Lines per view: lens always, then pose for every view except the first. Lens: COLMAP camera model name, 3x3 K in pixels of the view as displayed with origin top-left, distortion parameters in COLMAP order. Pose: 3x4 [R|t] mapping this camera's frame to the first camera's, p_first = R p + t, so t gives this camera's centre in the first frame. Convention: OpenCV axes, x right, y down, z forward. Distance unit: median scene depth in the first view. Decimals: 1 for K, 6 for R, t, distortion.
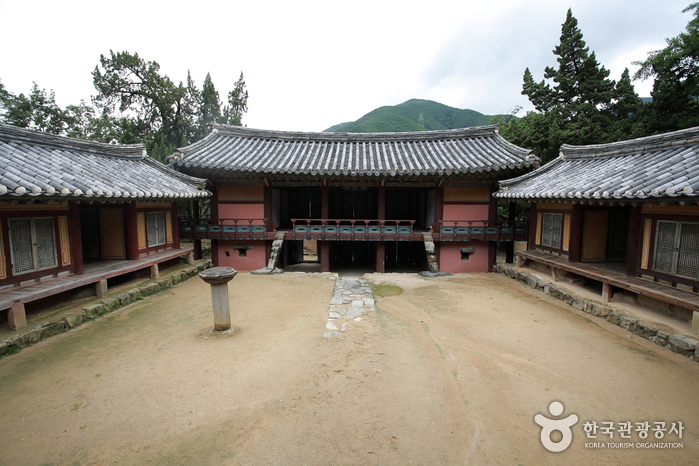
lens RADIAL K [[339.3, 0, 353.0], [0, 339.3, 235.8], [0, 0, 1]] dist [-0.071450, 0.029366]
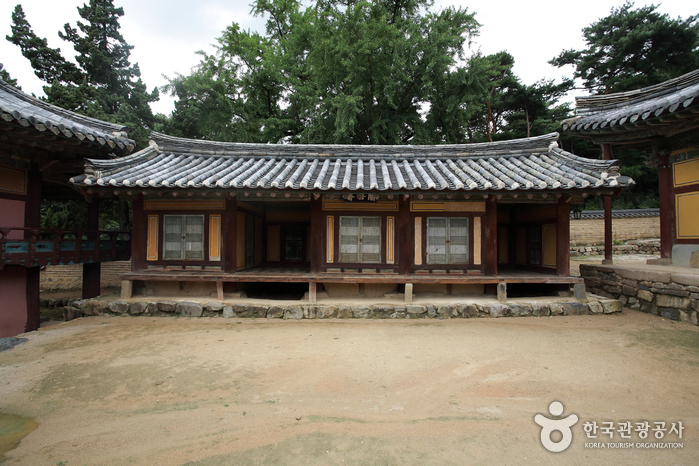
lens RADIAL K [[339.3, 0, 353.0], [0, 339.3, 235.8], [0, 0, 1]] dist [-0.071450, 0.029366]
pose [[0.028751, 0.016832, 0.999445, -0.176720], [0.089821, 0.995770, -0.019354, 0.035656], [-0.995543, 0.090327, 0.027117, 0.752397]]
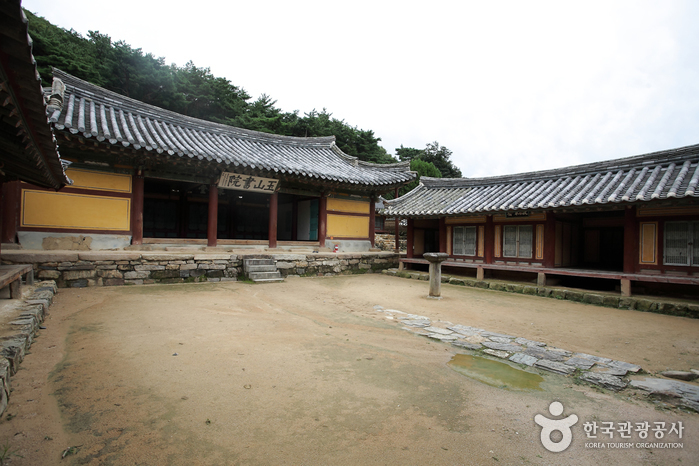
lens RADIAL K [[339.3, 0, 353.0], [0, 339.3, 235.8], [0, 0, 1]] dist [-0.071450, 0.029366]
pose [[-0.774569, -0.036313, -0.631447, 0.576873], [-0.087679, 0.994876, 0.050340, -0.010864], [0.626383, 0.094356, -0.773784, 1.378379]]
